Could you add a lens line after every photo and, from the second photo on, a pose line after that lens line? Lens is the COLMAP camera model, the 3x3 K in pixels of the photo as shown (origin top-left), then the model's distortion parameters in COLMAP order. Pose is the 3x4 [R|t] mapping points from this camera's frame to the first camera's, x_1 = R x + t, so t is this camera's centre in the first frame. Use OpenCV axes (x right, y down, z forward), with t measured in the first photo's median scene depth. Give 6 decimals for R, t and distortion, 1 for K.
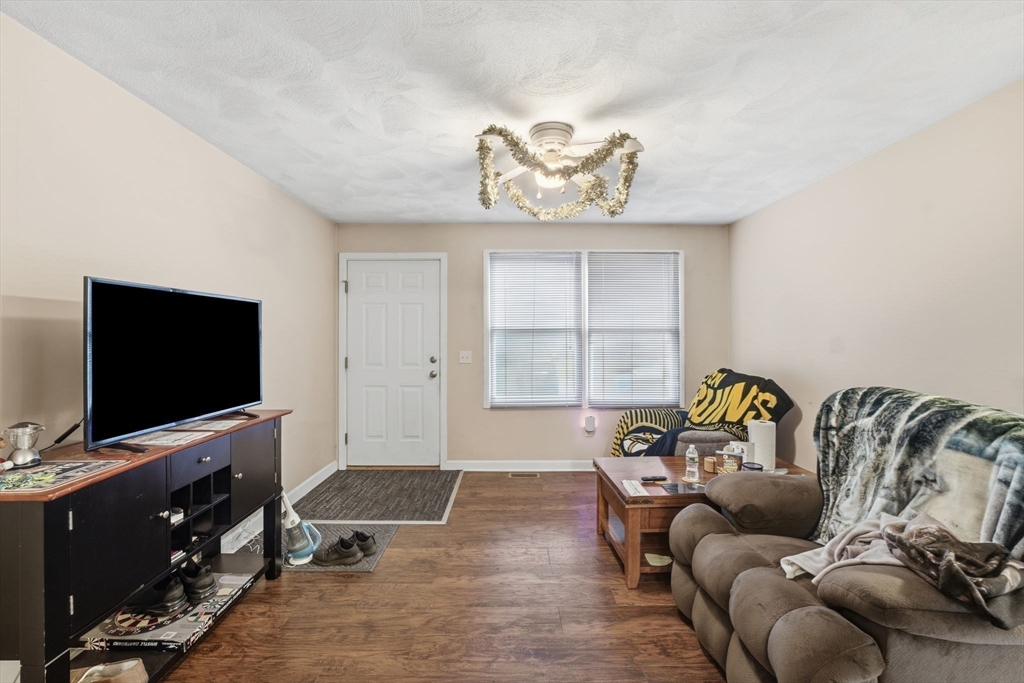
lens RADIAL K [[421.4, 0, 516.1], [0, 421.4, 335.5], [0, 0, 1]] dist [-0.023879, -0.000005]
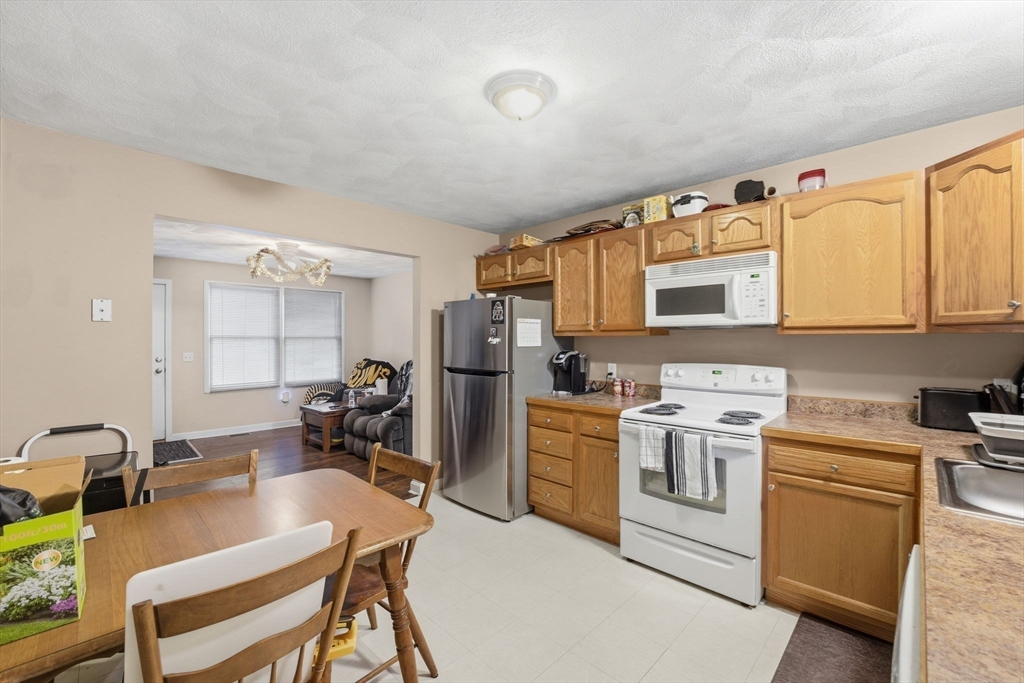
lens RADIAL K [[421.4, 0, 516.1], [0, 421.4, 335.5], [0, 0, 1]] dist [-0.023879, -0.000005]
pose [[0.701803, 0.007004, 0.712337, -0.394387], [0.001718, 0.999932, -0.011525, -0.001974], [-0.712369, 0.009312, 0.701743, -0.843596]]
